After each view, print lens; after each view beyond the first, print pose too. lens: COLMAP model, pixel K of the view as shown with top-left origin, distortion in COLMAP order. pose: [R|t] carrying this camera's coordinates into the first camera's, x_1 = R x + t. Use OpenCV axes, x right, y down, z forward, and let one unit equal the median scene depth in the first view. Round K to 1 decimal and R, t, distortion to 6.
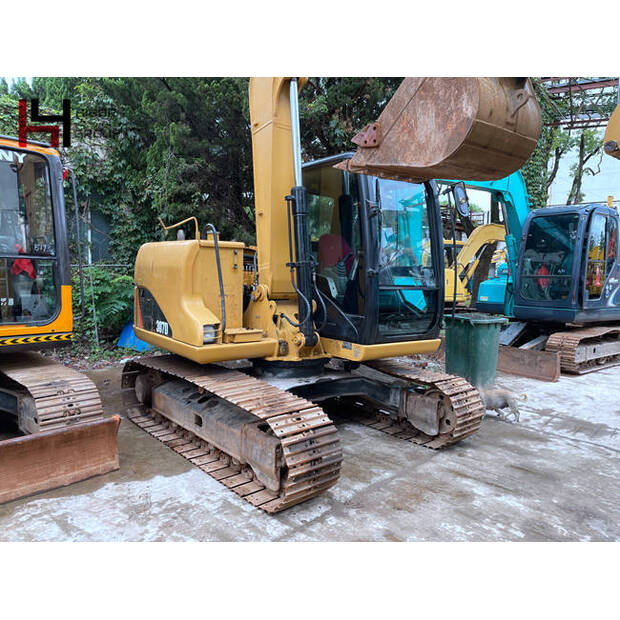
lens RADIAL K [[470.7, 0, 310.2], [0, 470.7, 308.3], [0, 0, 1]] dist [0.055600, -0.078592]
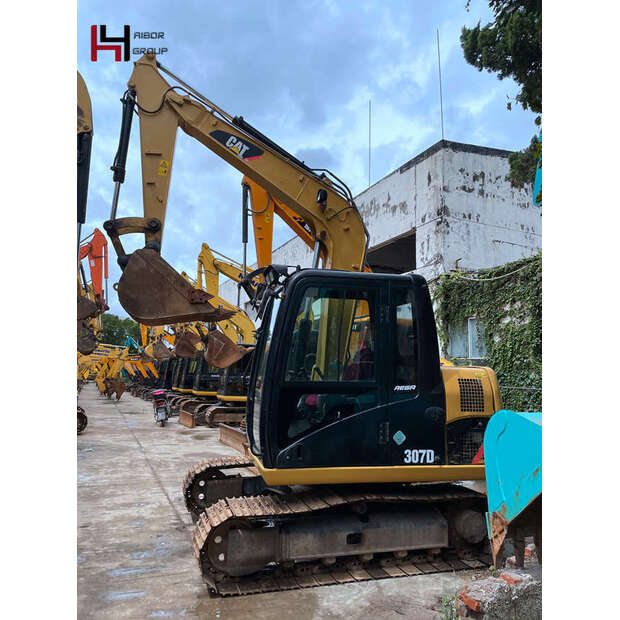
lens RADIAL K [[470.7, 0, 308.3], [0, 470.7, 305.0], [0, 0, 1]] dist [0.055600, -0.078592]
pose [[-0.391534, -0.163859, -0.905457, 1.159028], [-0.109268, 0.985334, -0.131065, -0.131349], [0.913653, 0.047621, -0.403696, 1.545083]]
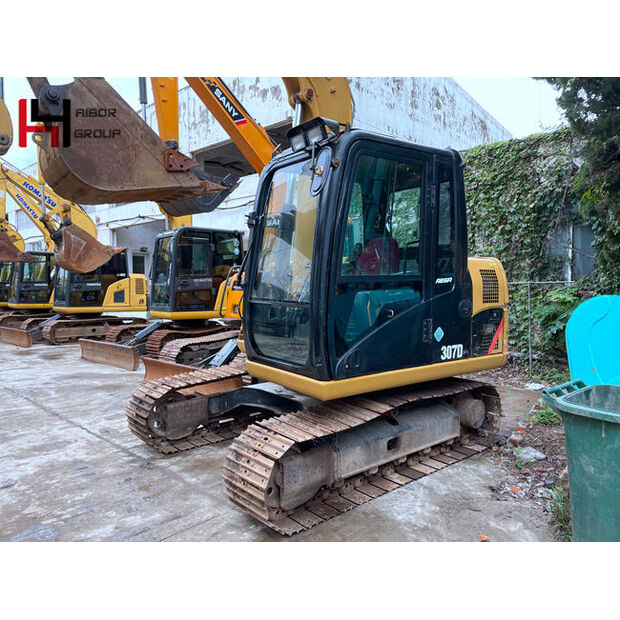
lens RADIAL K [[470.7, 0, 306.9], [0, 470.7, 307.3], [0, 0, 1]] dist [0.055600, -0.078592]
pose [[-0.007243, 0.031258, -0.999485, 1.043332], [-0.079467, 0.996332, 0.031735, -0.068007], [0.996811, 0.079656, -0.004732, 1.079088]]
